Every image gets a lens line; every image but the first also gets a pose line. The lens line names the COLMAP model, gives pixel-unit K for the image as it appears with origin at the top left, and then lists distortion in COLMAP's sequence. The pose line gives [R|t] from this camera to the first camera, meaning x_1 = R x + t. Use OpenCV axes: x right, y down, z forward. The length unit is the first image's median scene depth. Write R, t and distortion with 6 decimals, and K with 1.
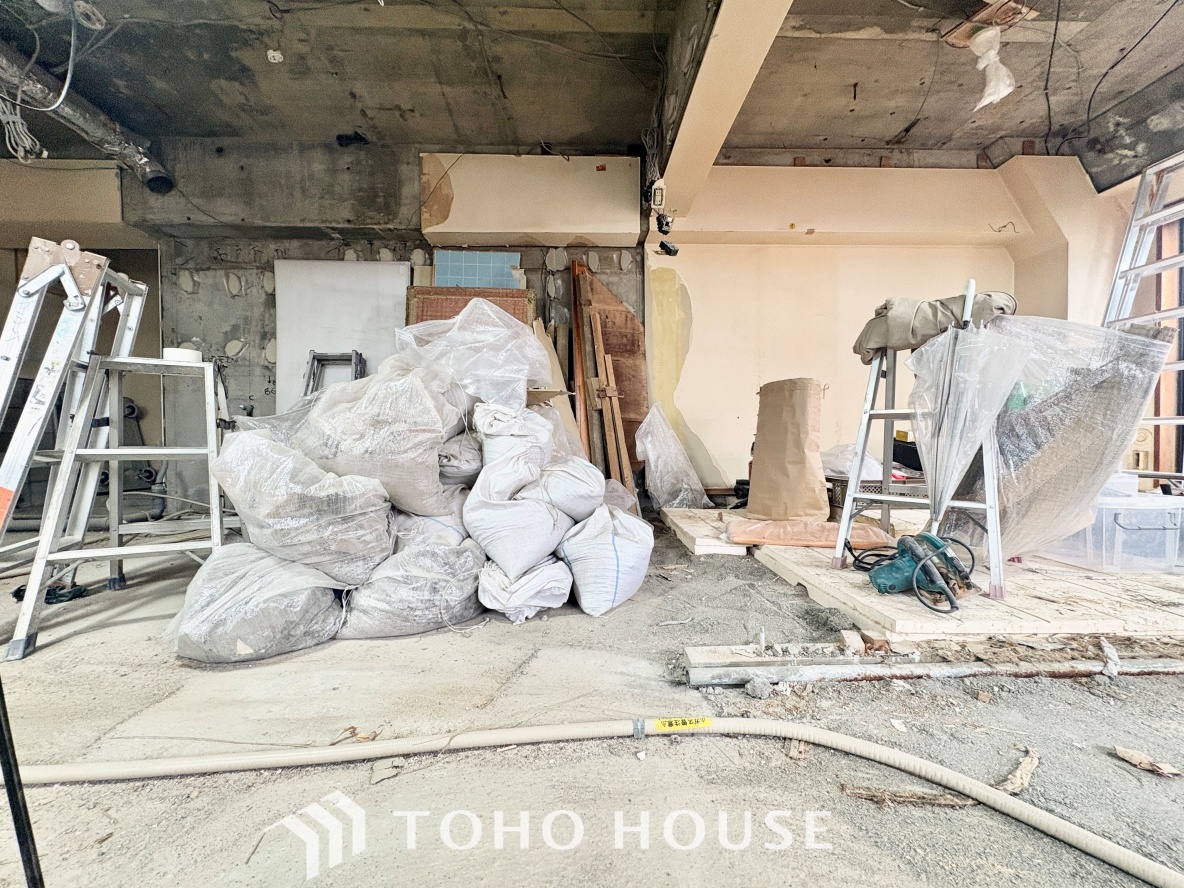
lens RADIAL K [[470.9, 0, 590.9], [0, 470.9, 444.6], [0, 0, 1]] dist [0.001606, -0.000134]
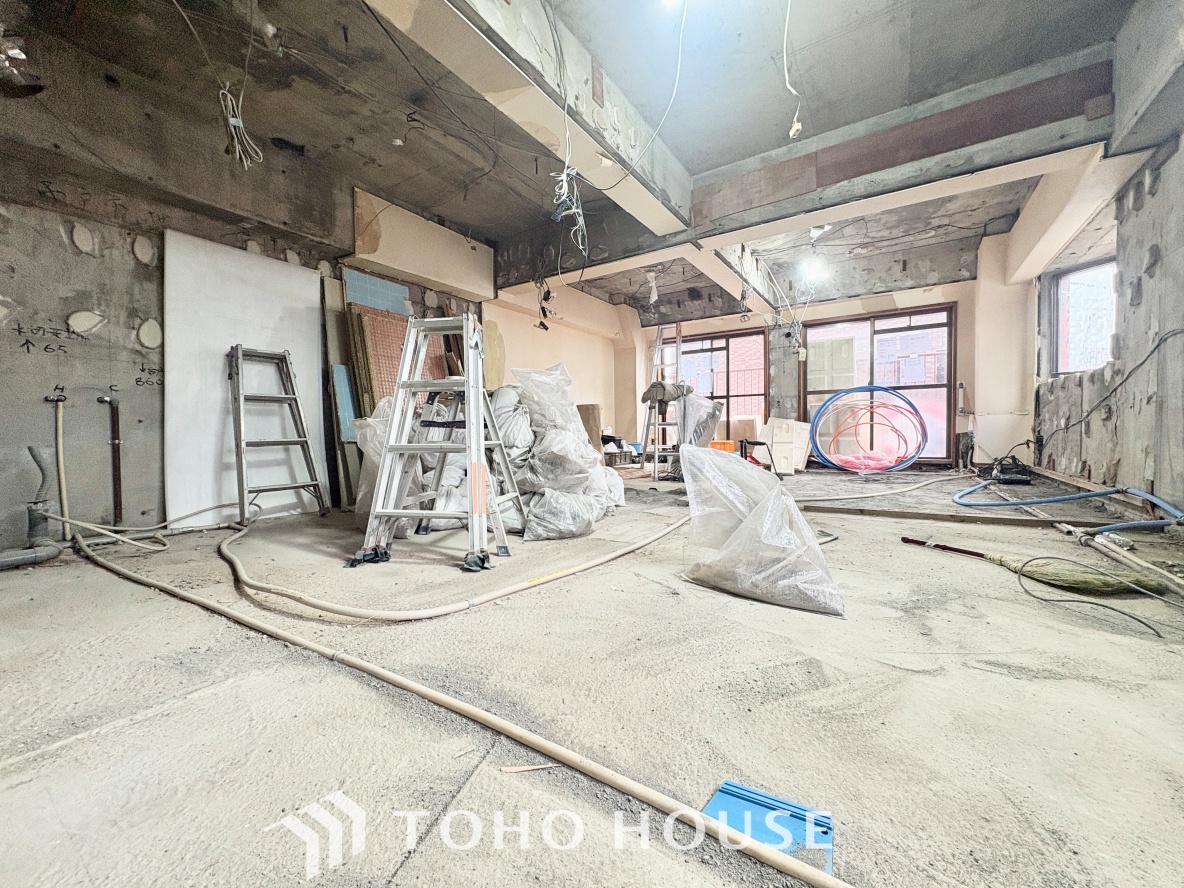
lens RADIAL K [[470.9, 0, 591.0], [0, 470.9, 444.9], [0, 0, 1]] dist [0.001606, -0.000134]
pose [[0.573700, -0.026032, 0.818652, -1.345789], [0.023709, 0.999604, 0.015172, 0.005024], [-0.818723, 0.010705, 0.574090, -0.165700]]
